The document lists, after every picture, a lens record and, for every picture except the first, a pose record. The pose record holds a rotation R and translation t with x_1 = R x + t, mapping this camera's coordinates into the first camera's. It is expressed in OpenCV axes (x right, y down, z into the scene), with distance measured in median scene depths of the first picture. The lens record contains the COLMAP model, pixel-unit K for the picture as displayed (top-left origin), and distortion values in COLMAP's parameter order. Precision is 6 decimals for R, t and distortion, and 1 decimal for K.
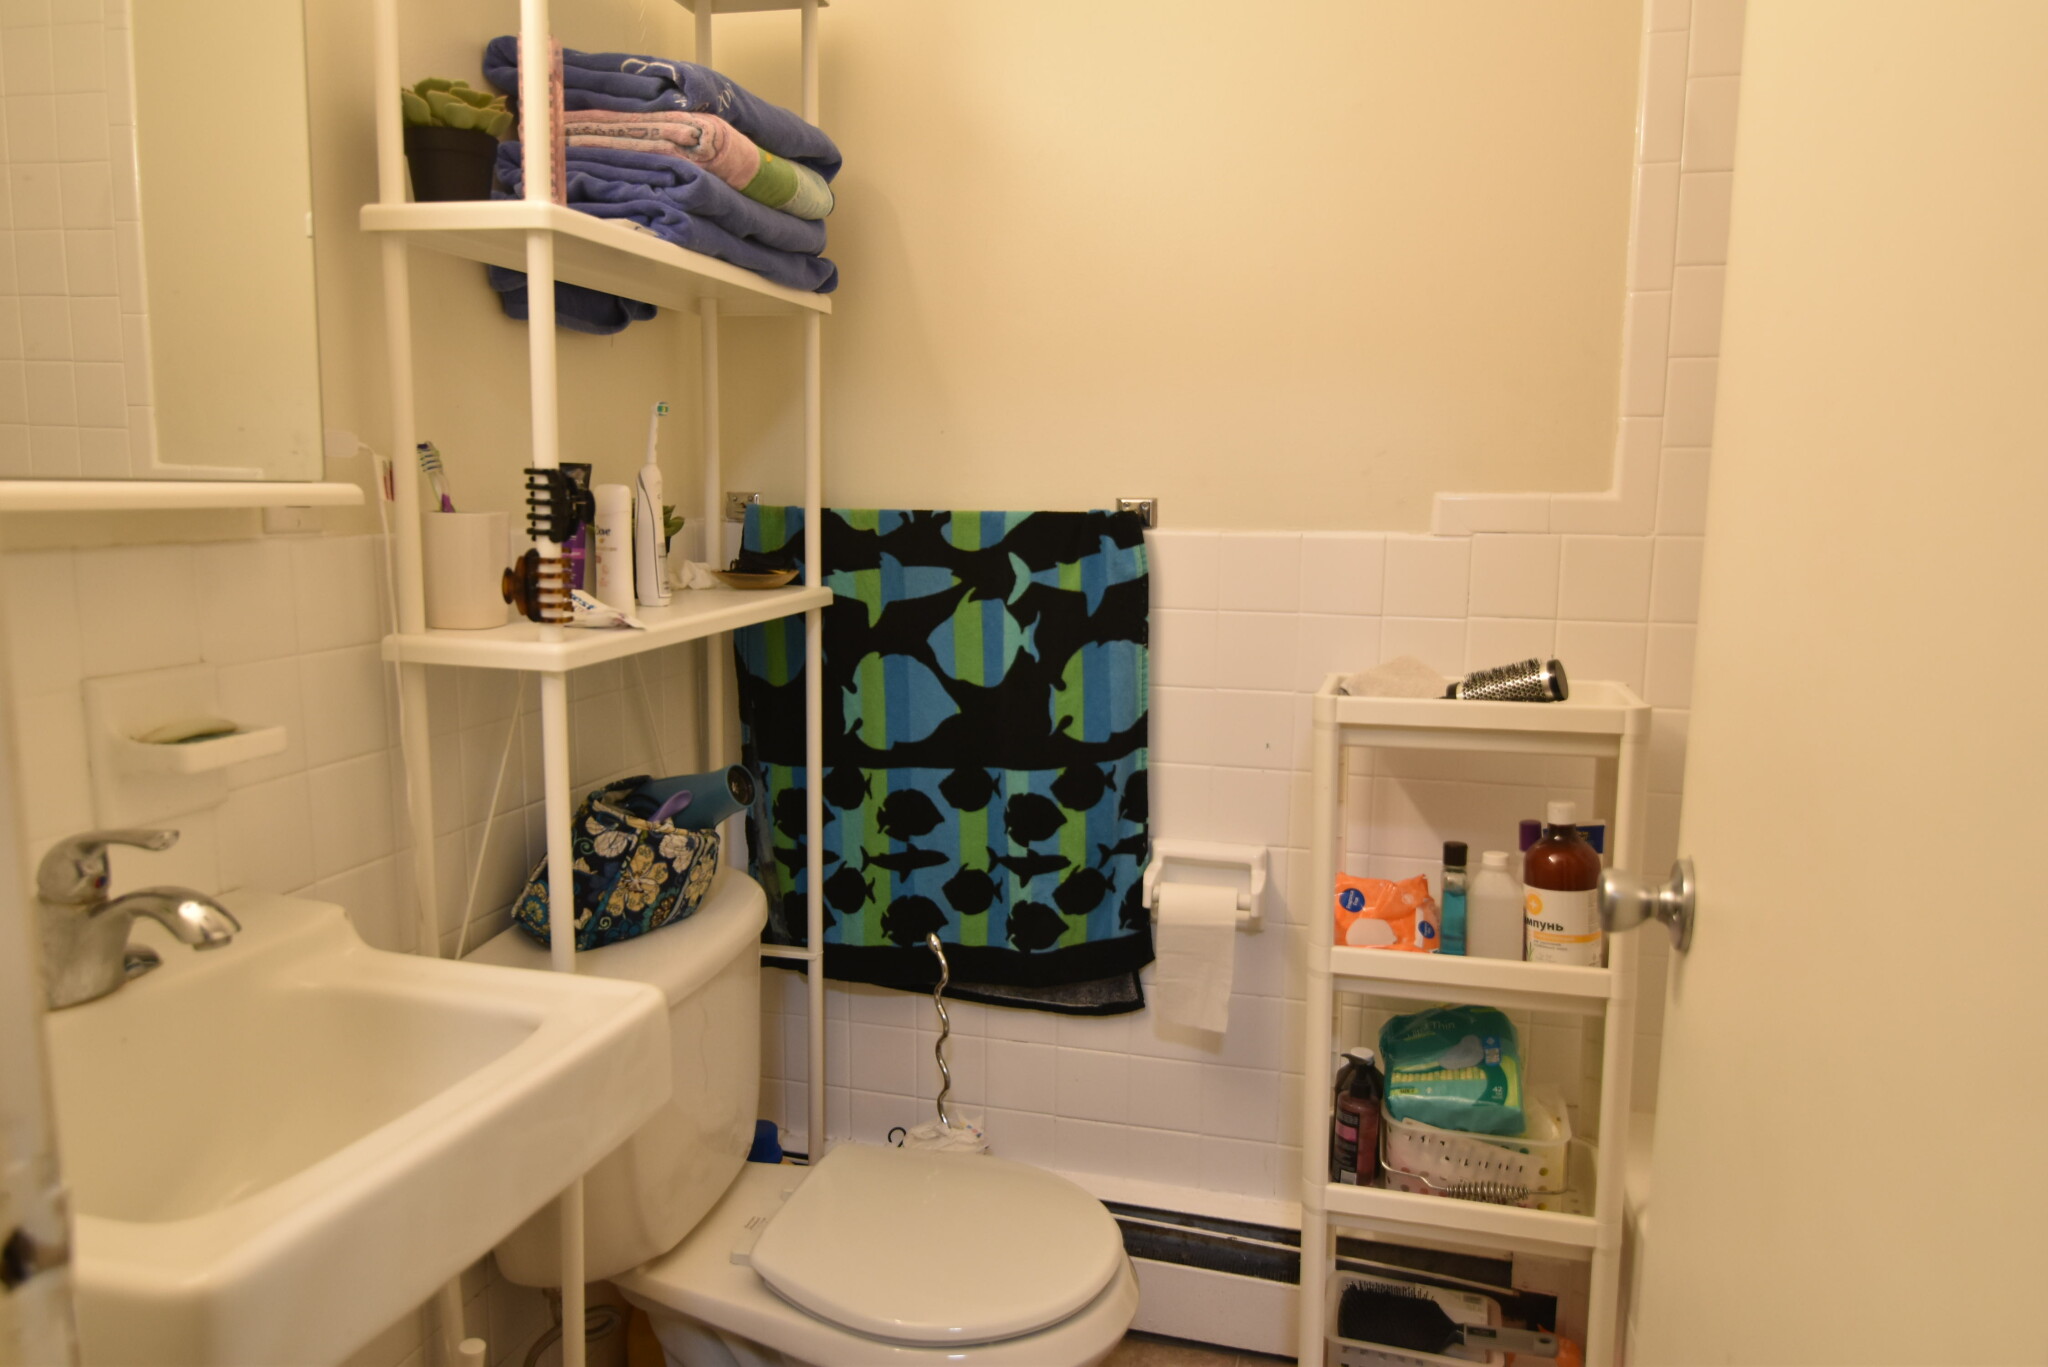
lens RADIAL K [[1359.8, 0, 1024.0], [0, 1359.8, 683.5], [0, 0, 1]] dist [0.006997, -0.024192]
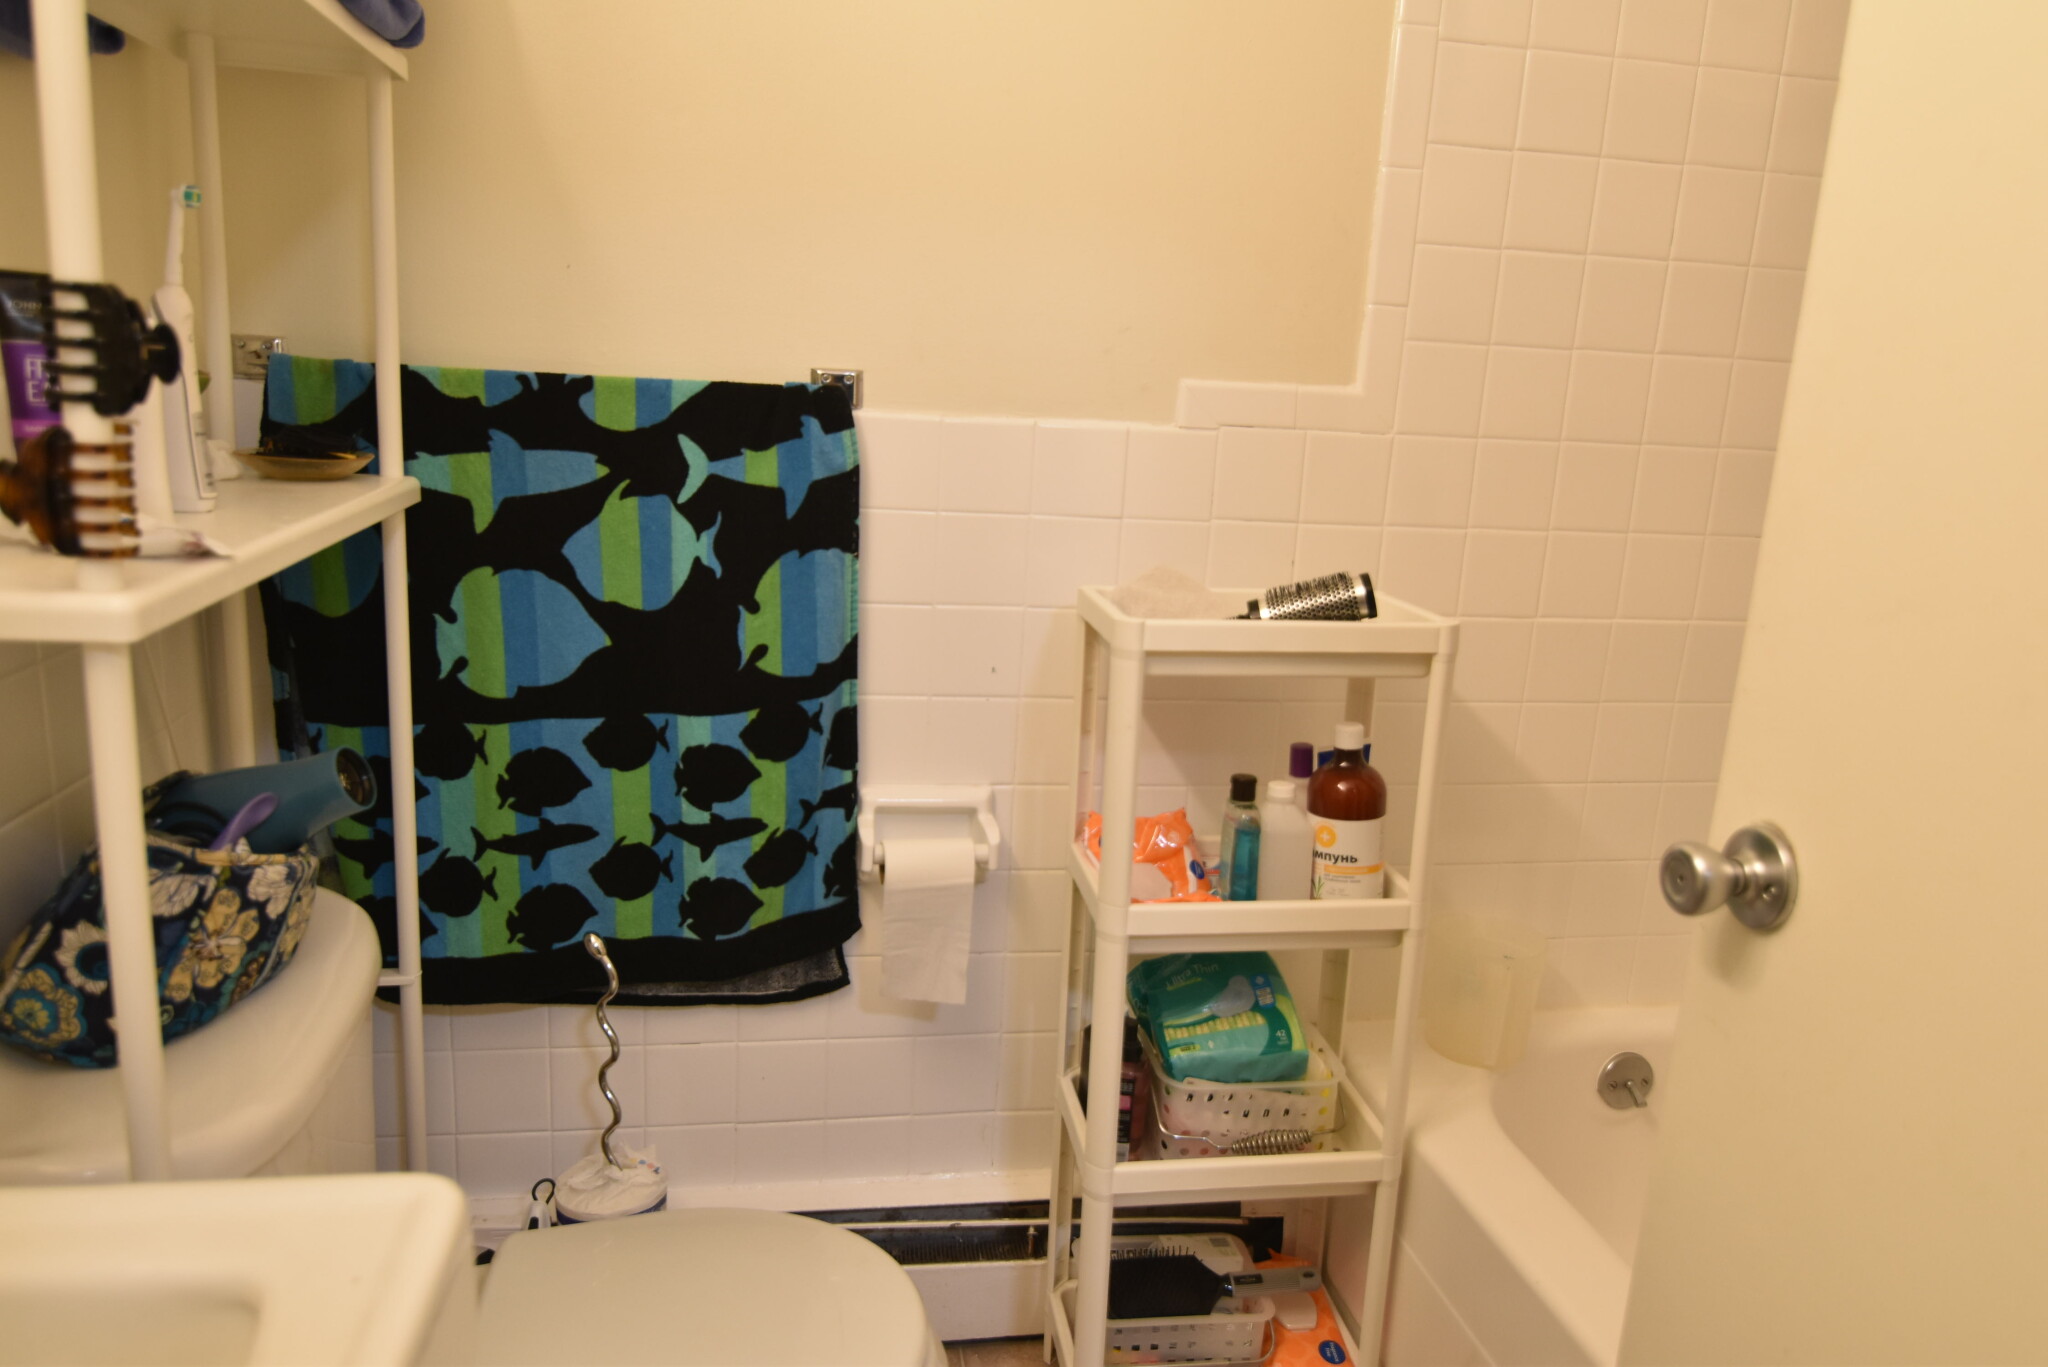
lens RADIAL K [[1359.8, 0, 1024.0], [0, 1359.8, 683.5], [0, 0, 1]] dist [0.006997, -0.024192]
pose [[0.906668, -0.053333, 0.418459, -0.164400], [0.013814, 0.995197, 0.096908, -0.028896], [-0.421618, -0.082083, 0.903051, 0.219482]]
